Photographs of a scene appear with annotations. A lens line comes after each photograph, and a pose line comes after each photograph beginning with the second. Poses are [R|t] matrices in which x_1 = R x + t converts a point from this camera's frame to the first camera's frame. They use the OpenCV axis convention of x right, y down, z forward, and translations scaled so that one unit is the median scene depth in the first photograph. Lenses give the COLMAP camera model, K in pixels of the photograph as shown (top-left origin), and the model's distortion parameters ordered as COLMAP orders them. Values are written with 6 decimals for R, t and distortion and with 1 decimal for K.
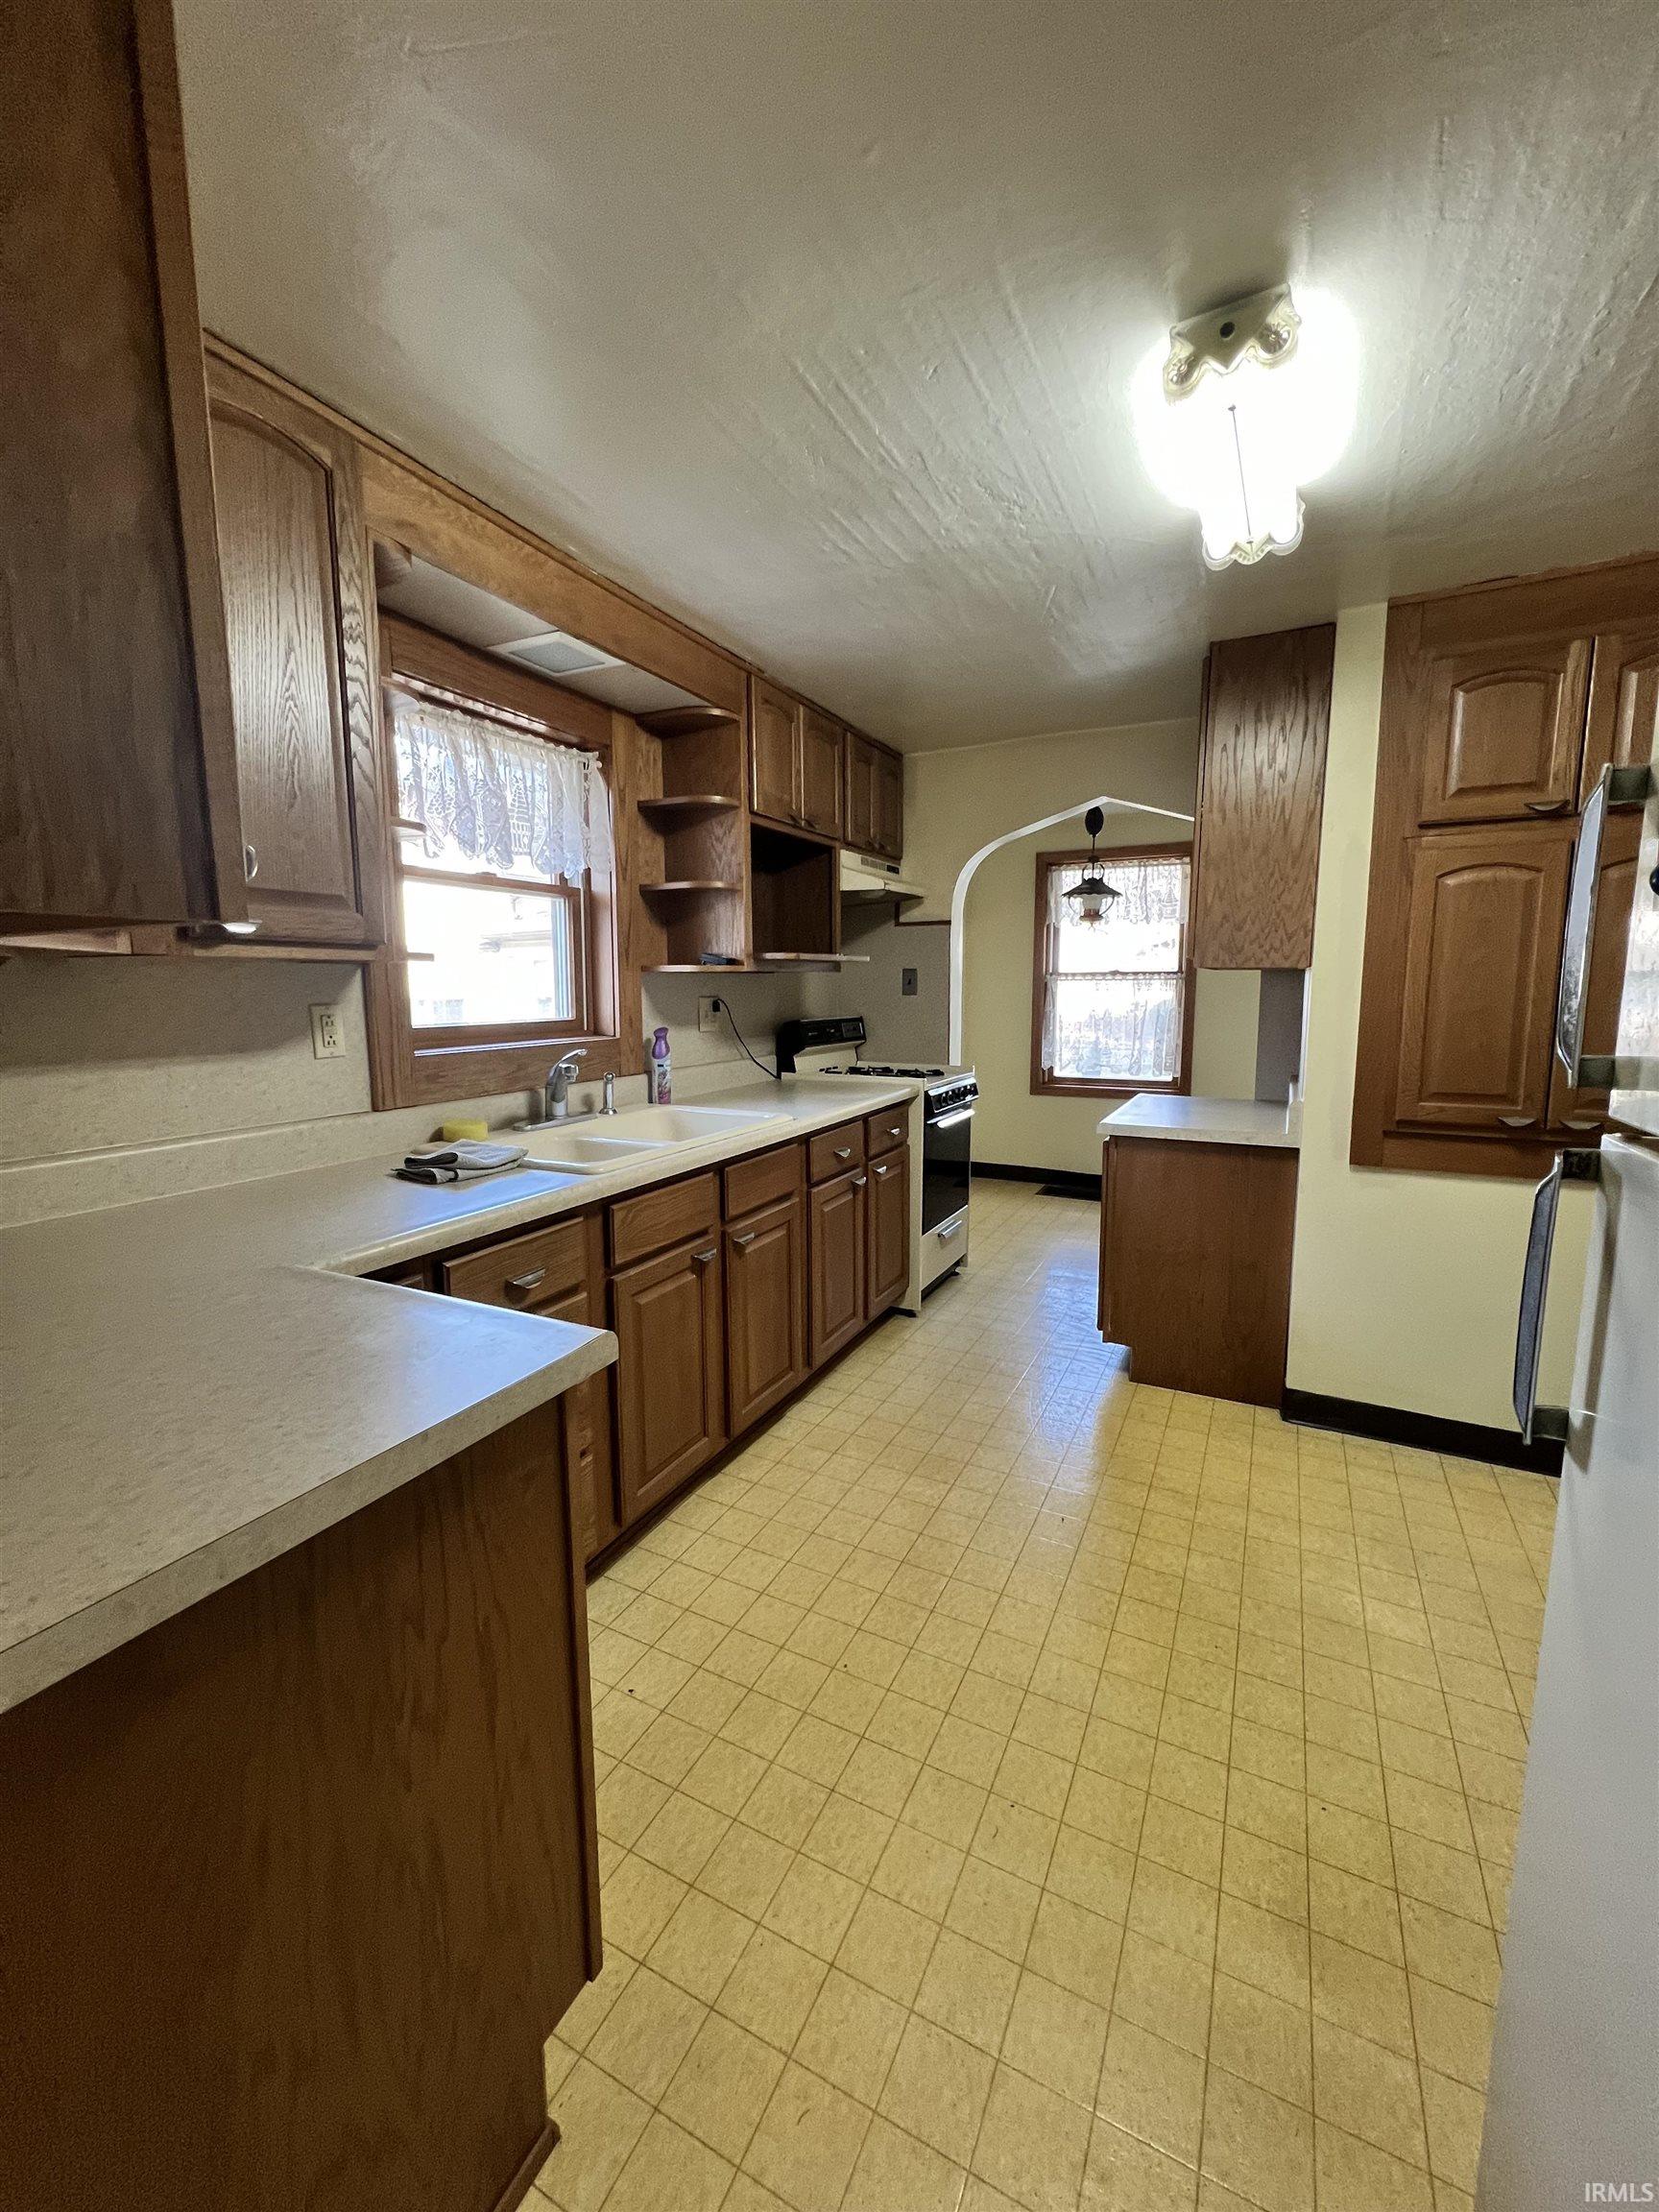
lens RADIAL K [[883.0, 0, 826.1], [0, 883.0, 1095.9], [0, 0, 1]] dist [-0.003448, 0.000526]
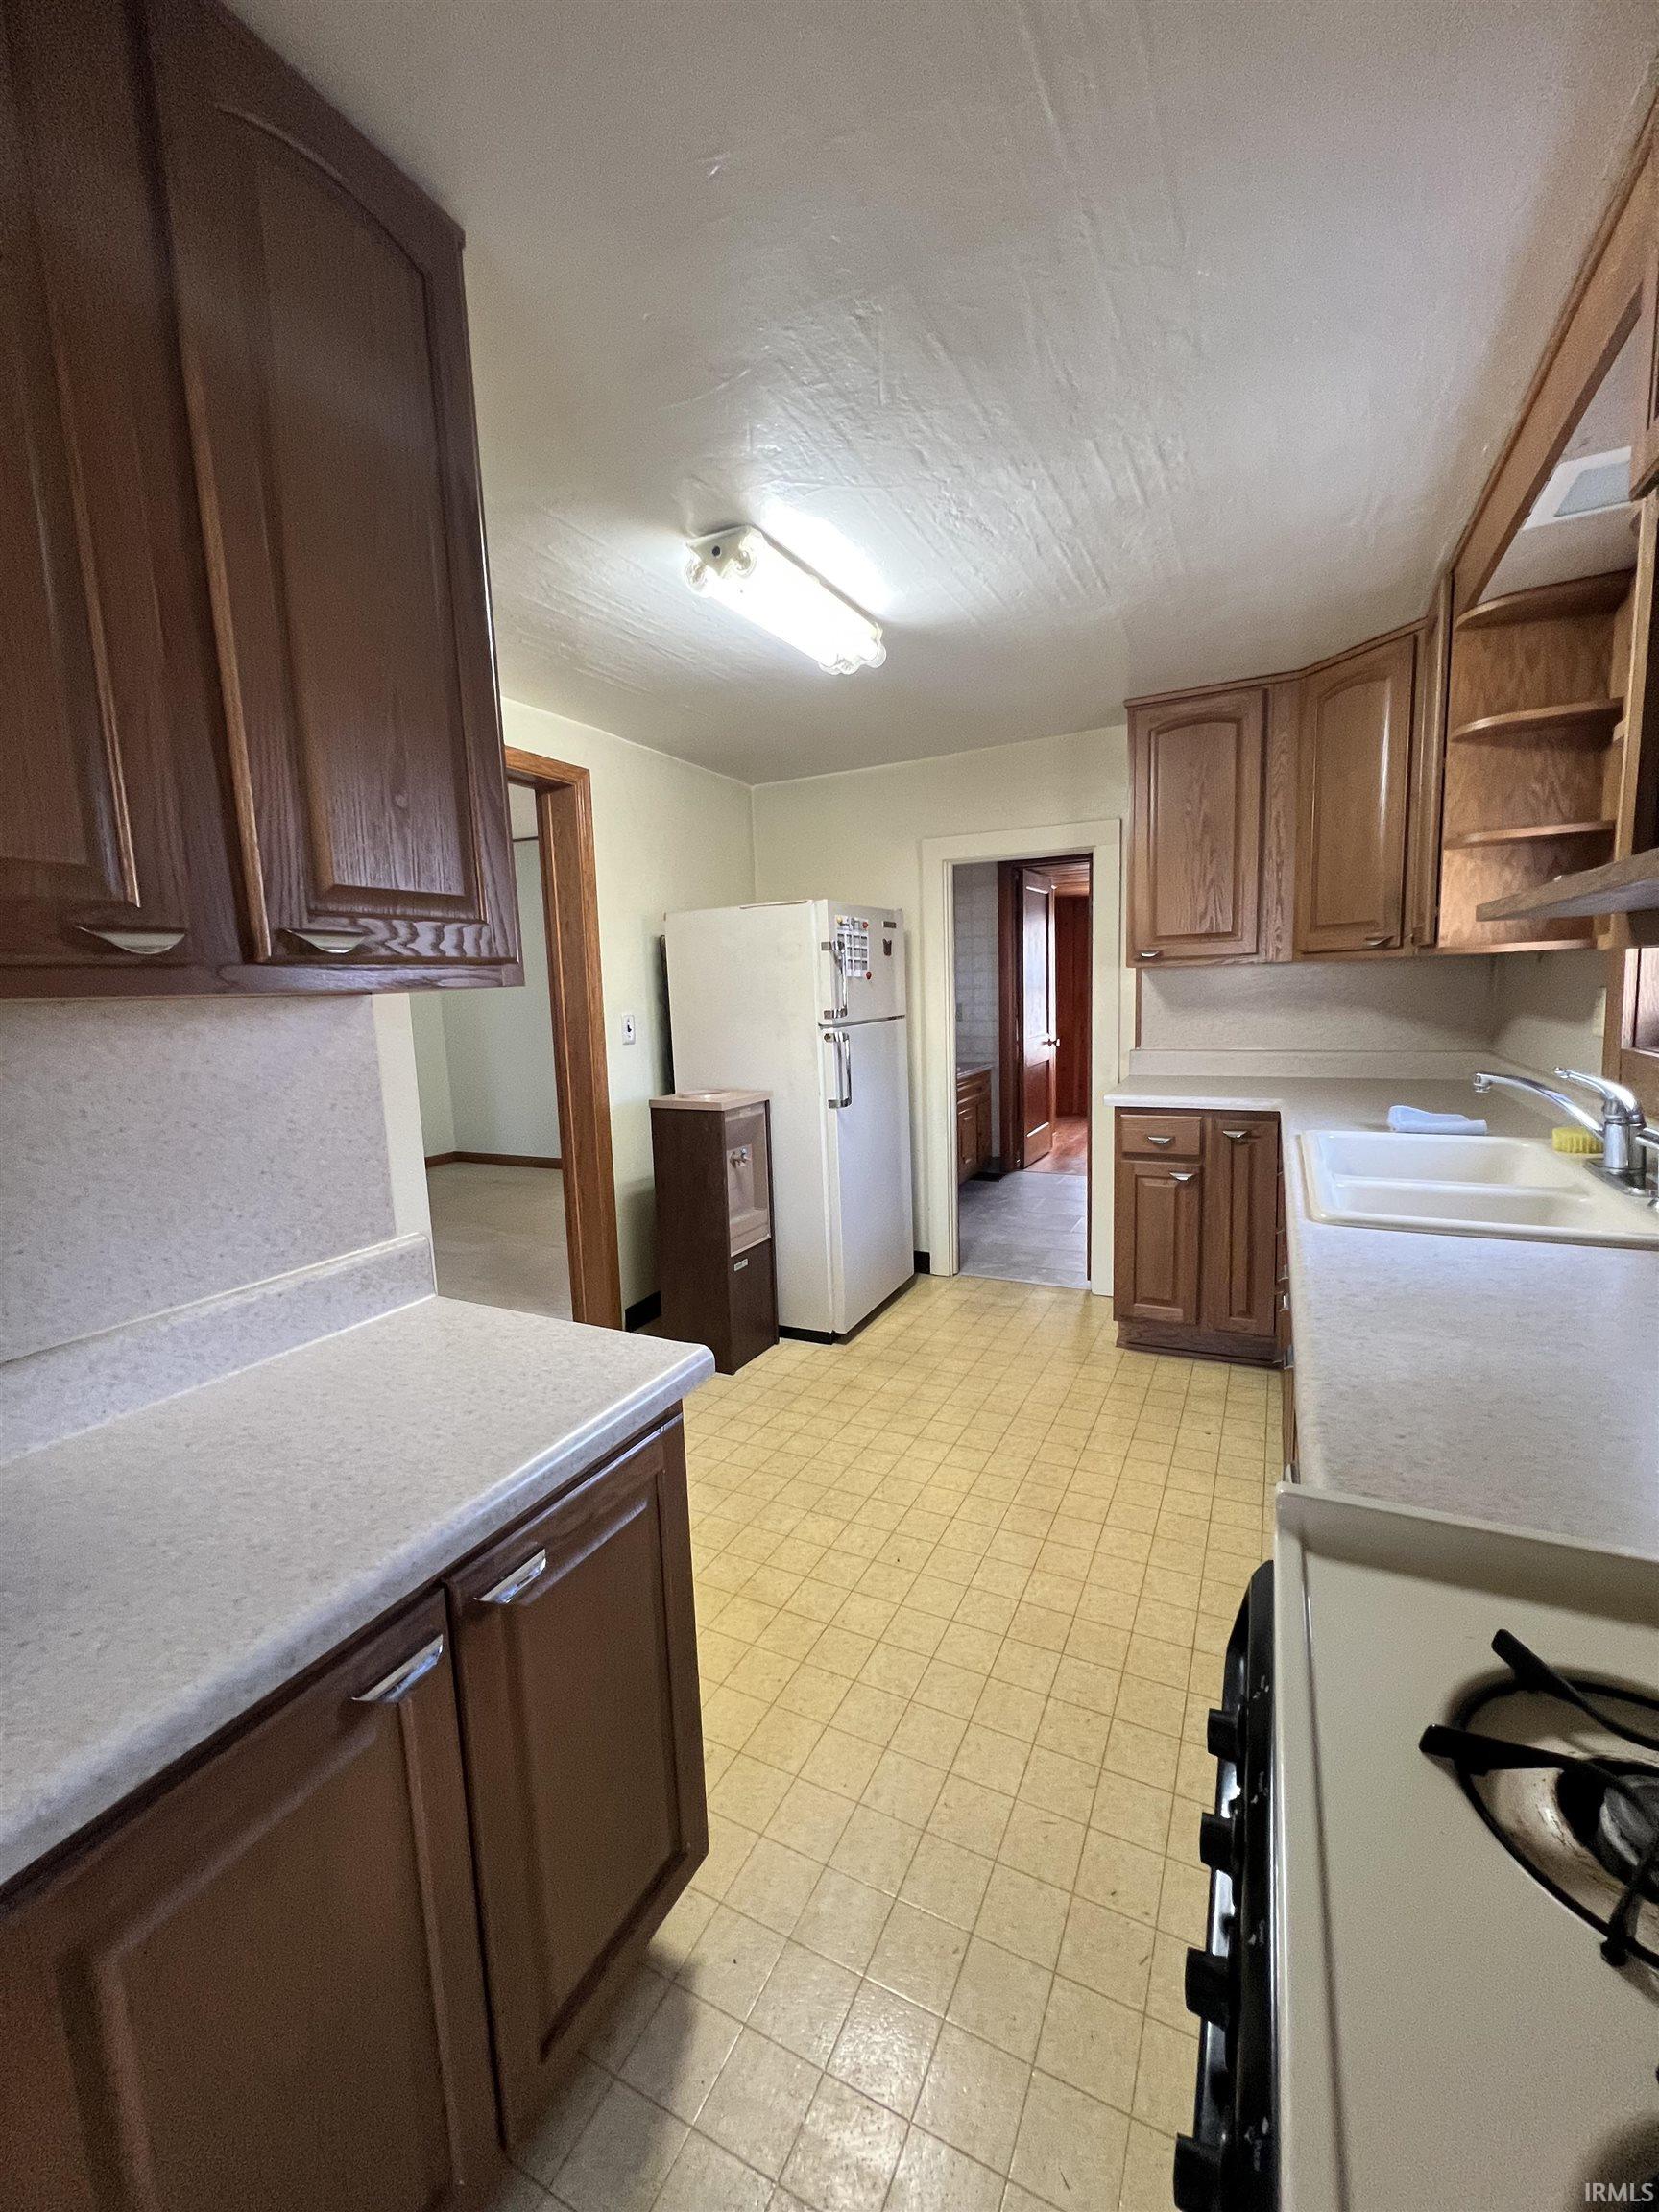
lens RADIAL K [[883.0, 0, 837.0], [0, 883.0, 1101.0], [0, 0, 1]] dist [-0.003448, 0.000526]
pose [[-0.999183, 0.040105, -0.004921, 0.250334], [0.037424, 0.964478, 0.261497, -0.191024], [0.015234, 0.261100, -0.965192, 1.401111]]
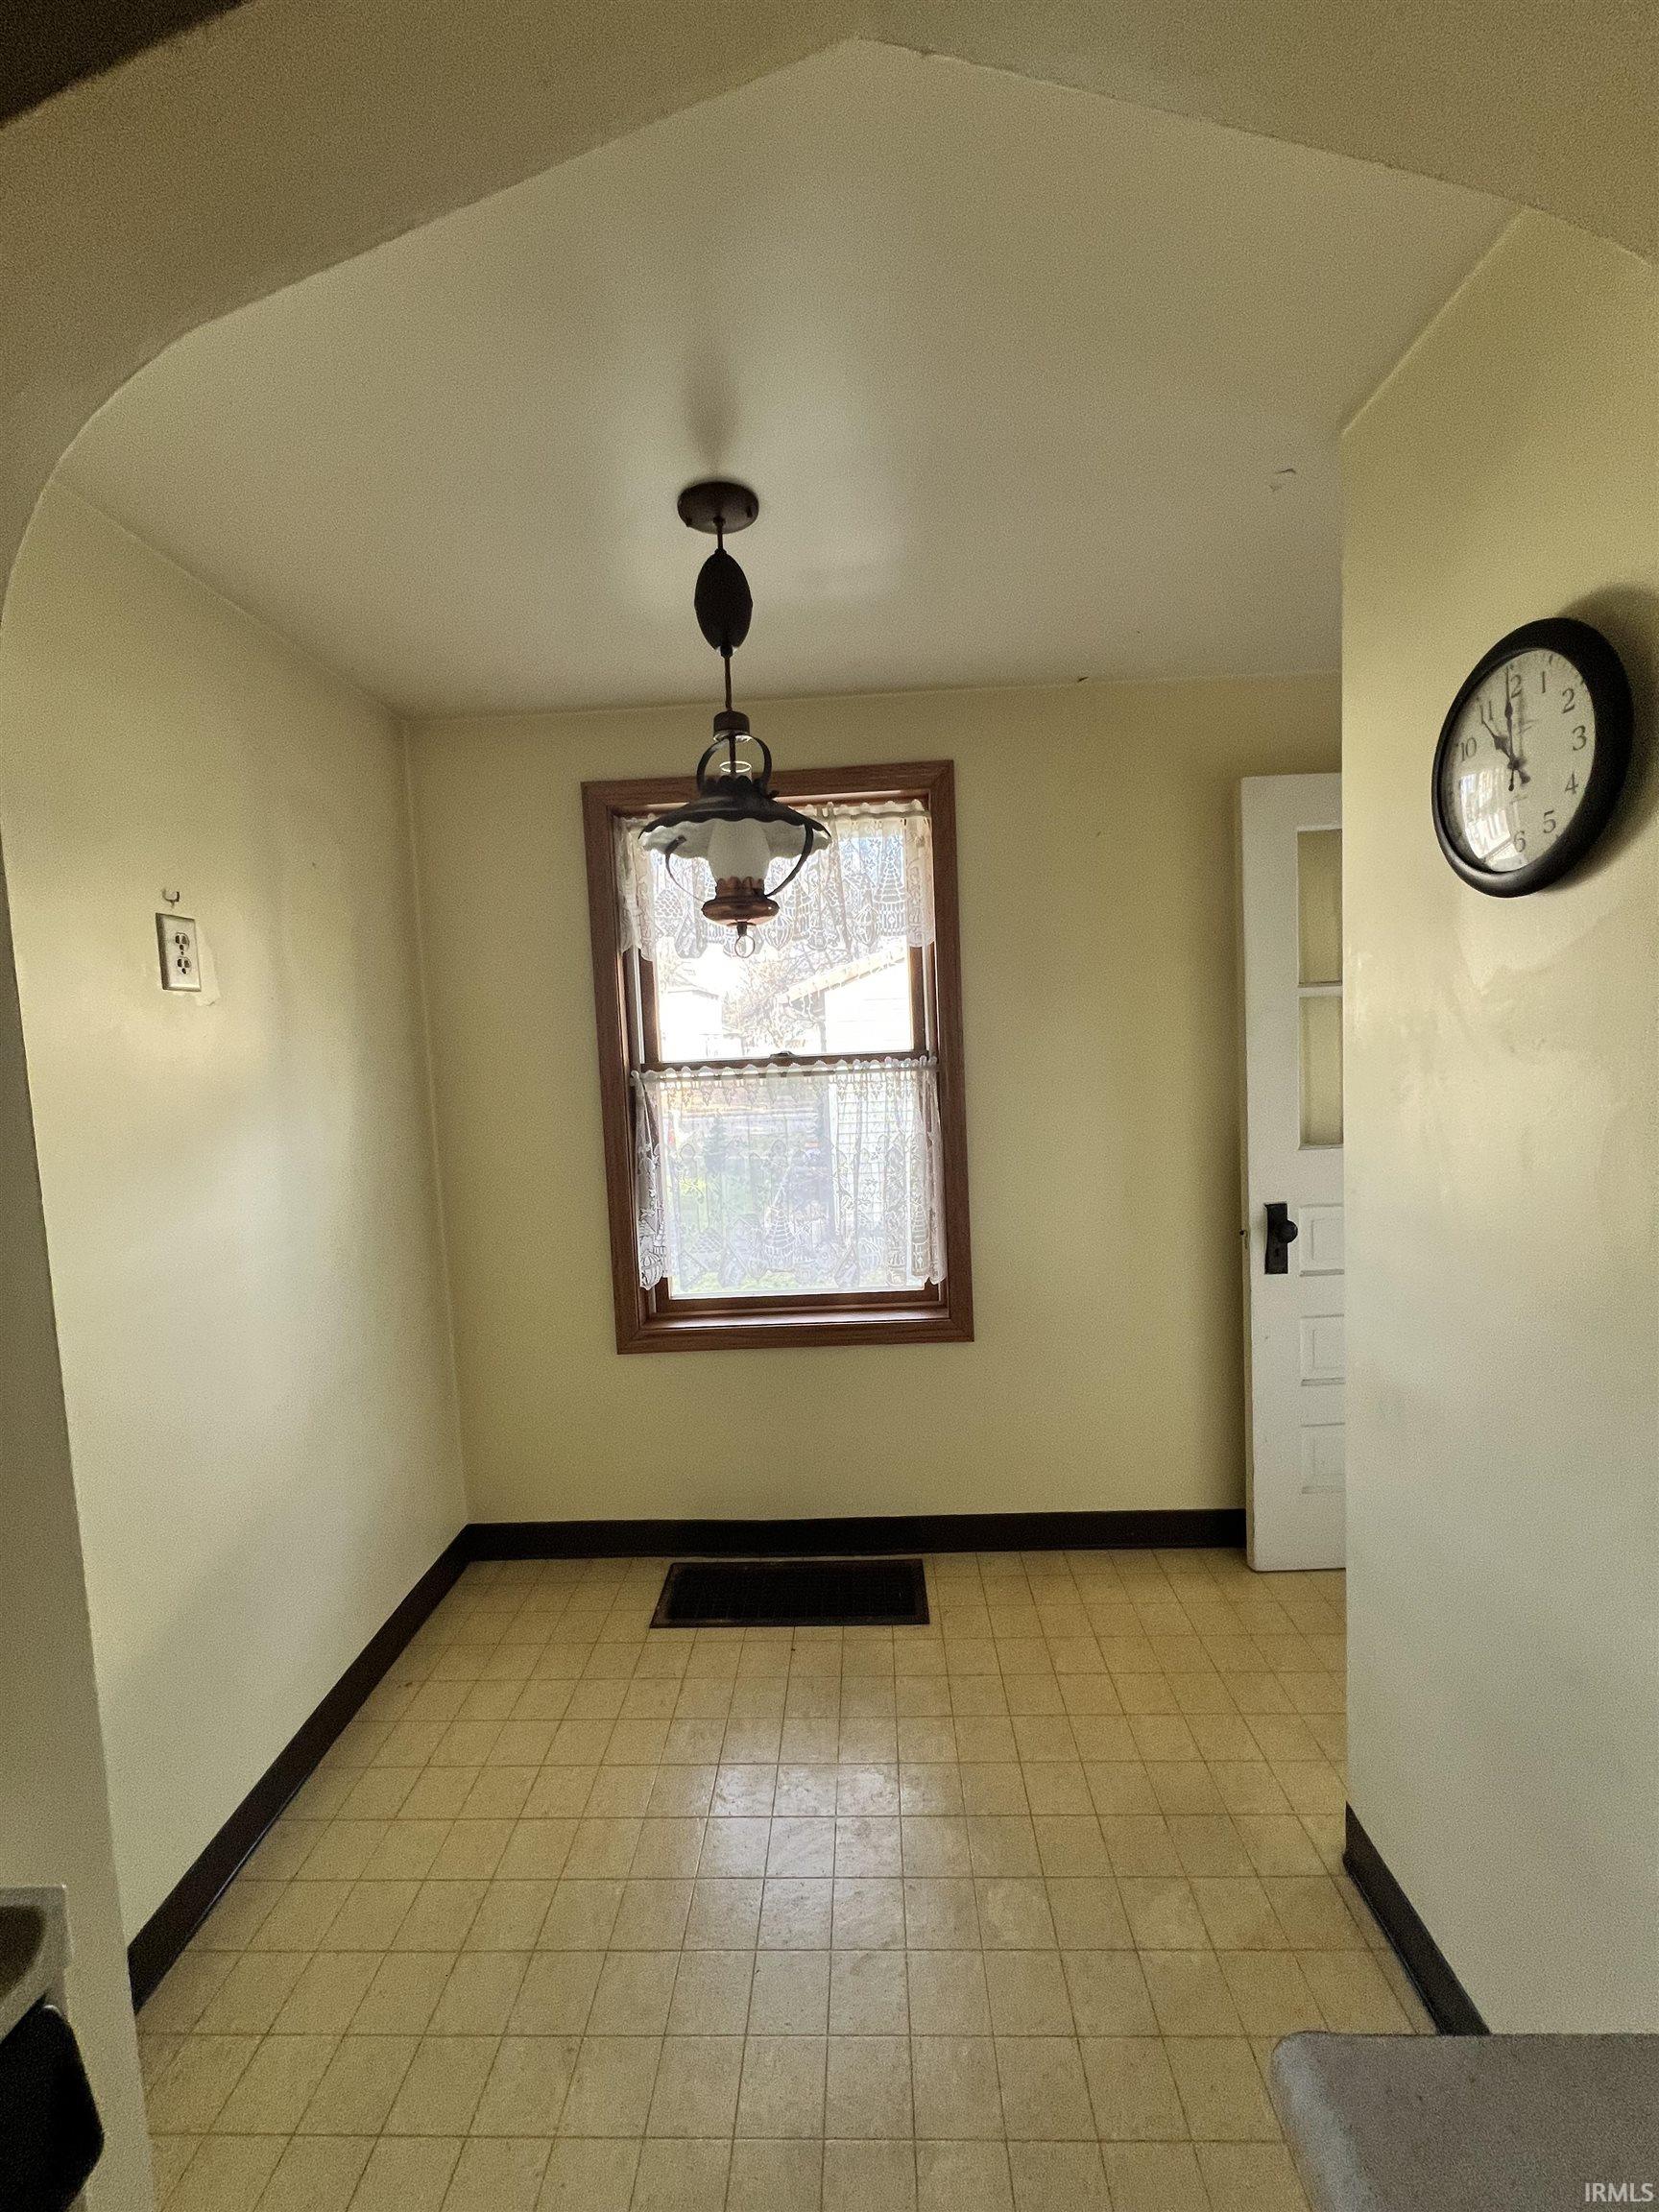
lens RADIAL K [[883.0, 0, 829.4], [0, 883.0, 1095.6], [0, 0, 1]] dist [-0.003448, 0.000526]
pose [[0.906732, -0.066507, 0.416430, 0.183967], [0.093506, 0.994613, -0.044751, -0.112953], [-0.411210, 0.079516, 0.908066, 0.670140]]
